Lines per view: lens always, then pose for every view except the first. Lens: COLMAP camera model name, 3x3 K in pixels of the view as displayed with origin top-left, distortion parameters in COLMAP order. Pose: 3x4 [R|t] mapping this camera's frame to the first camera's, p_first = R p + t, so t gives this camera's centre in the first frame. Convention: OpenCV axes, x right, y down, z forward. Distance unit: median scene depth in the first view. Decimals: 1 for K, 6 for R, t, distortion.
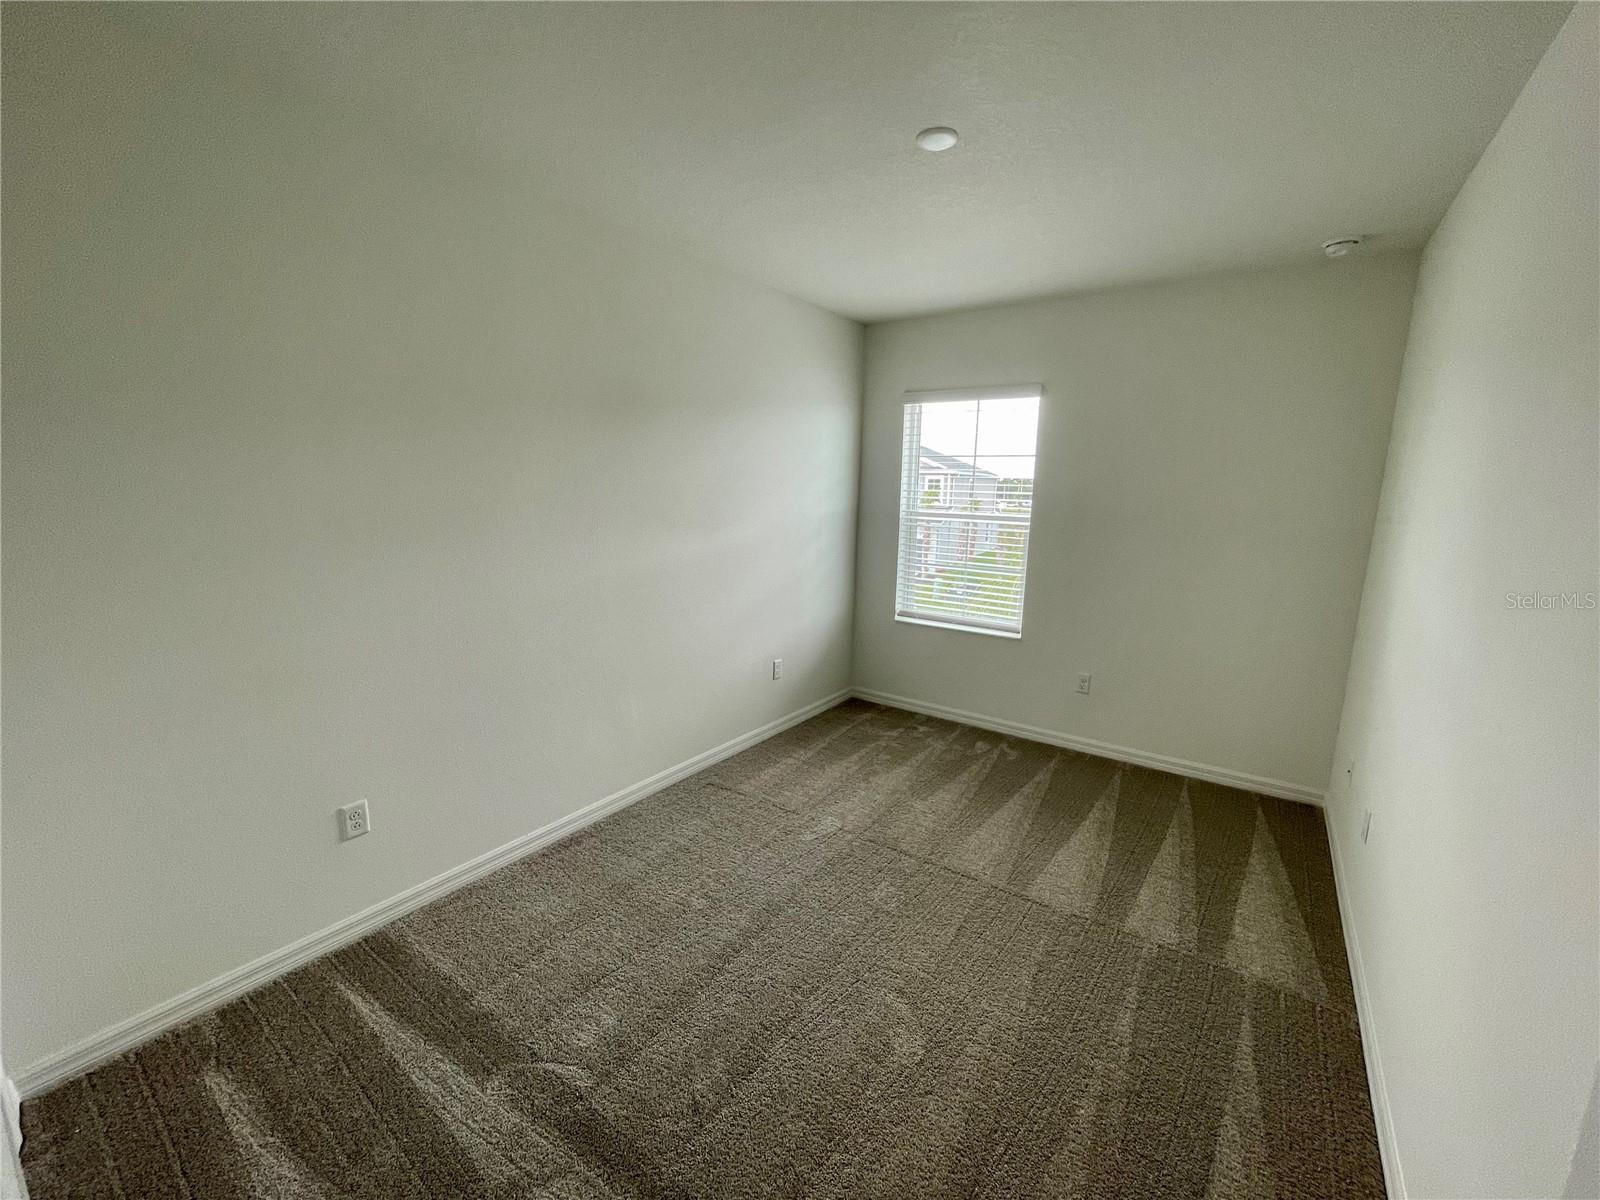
lens RADIAL K [[641.2, 0, 800.9], [0, 641.2, 596.3], [0, 0, 1]] dist [-0.003612, -0.000173]
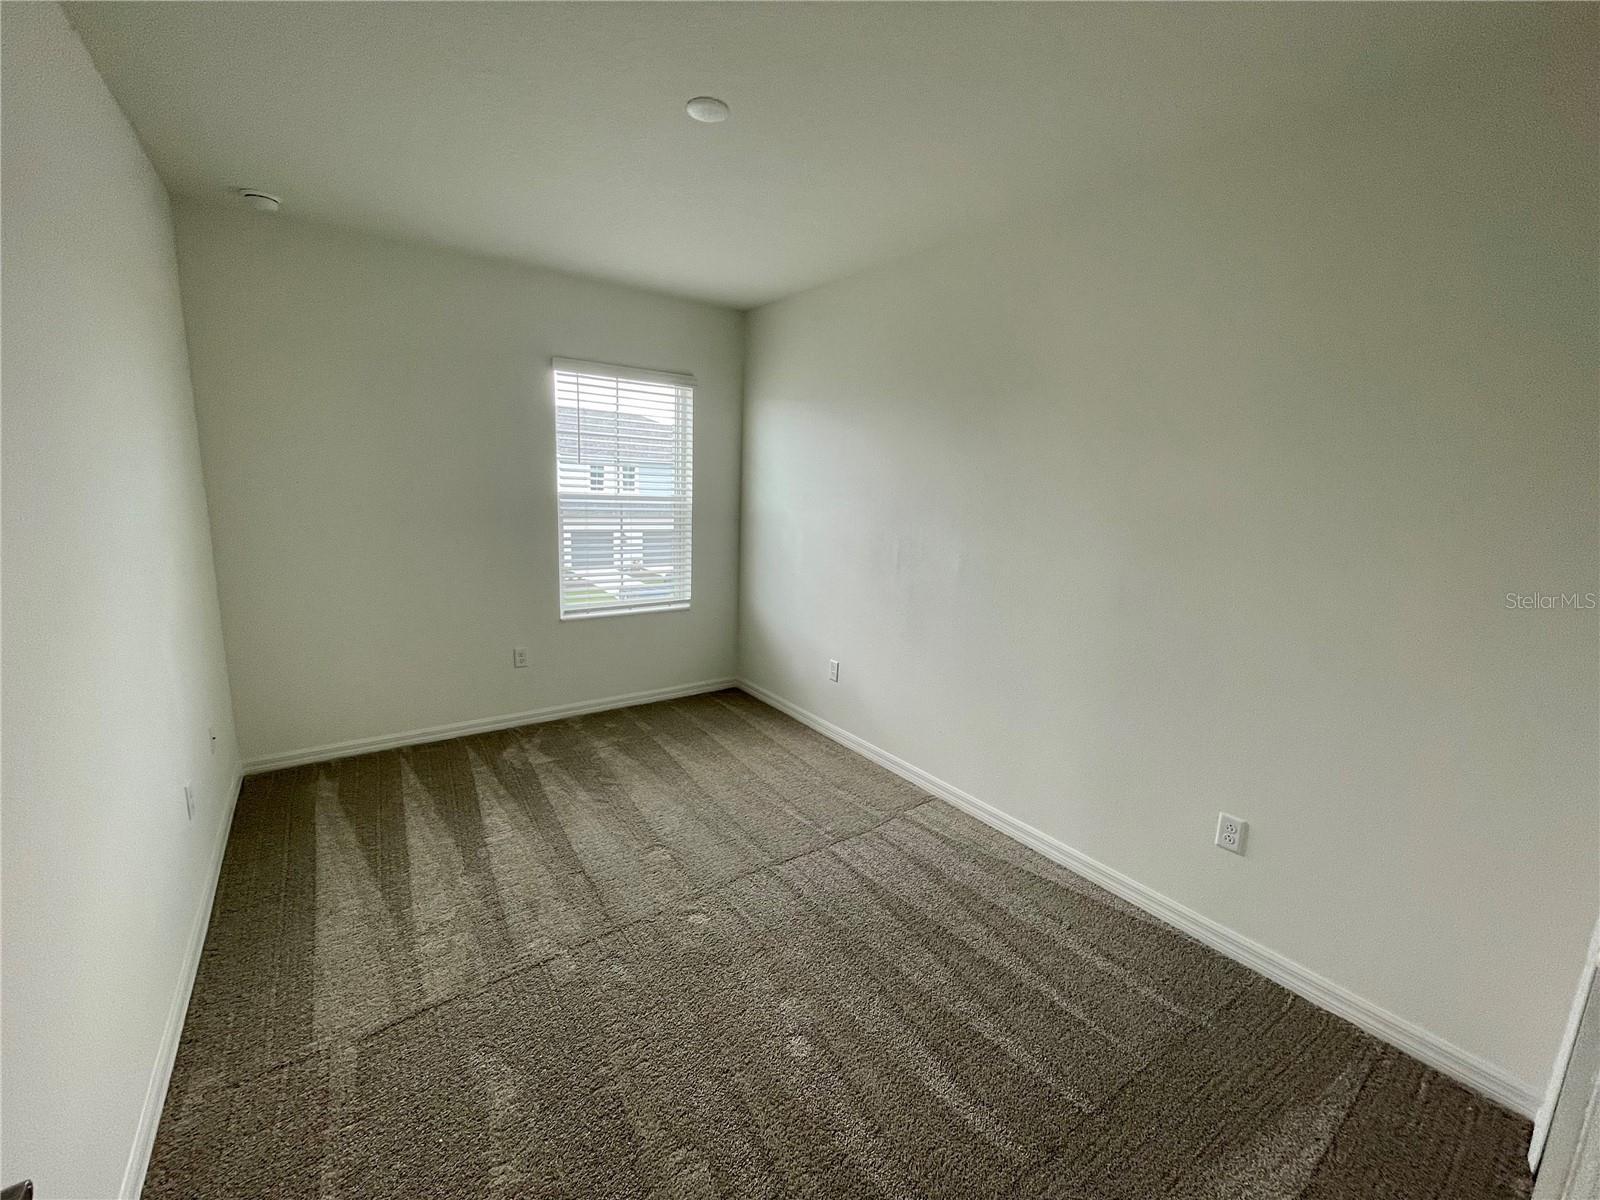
lens RADIAL K [[641.2, 0, 800.9], [0, 641.2, 596.3], [0, 0, 1]] dist [-0.003612, -0.000173]
pose [[0.336427, -0.179595, 0.924425, -0.546956], [0.132692, 0.980893, 0.142275, -0.076651], [-0.932314, 0.074798, 0.353830, 0.380622]]
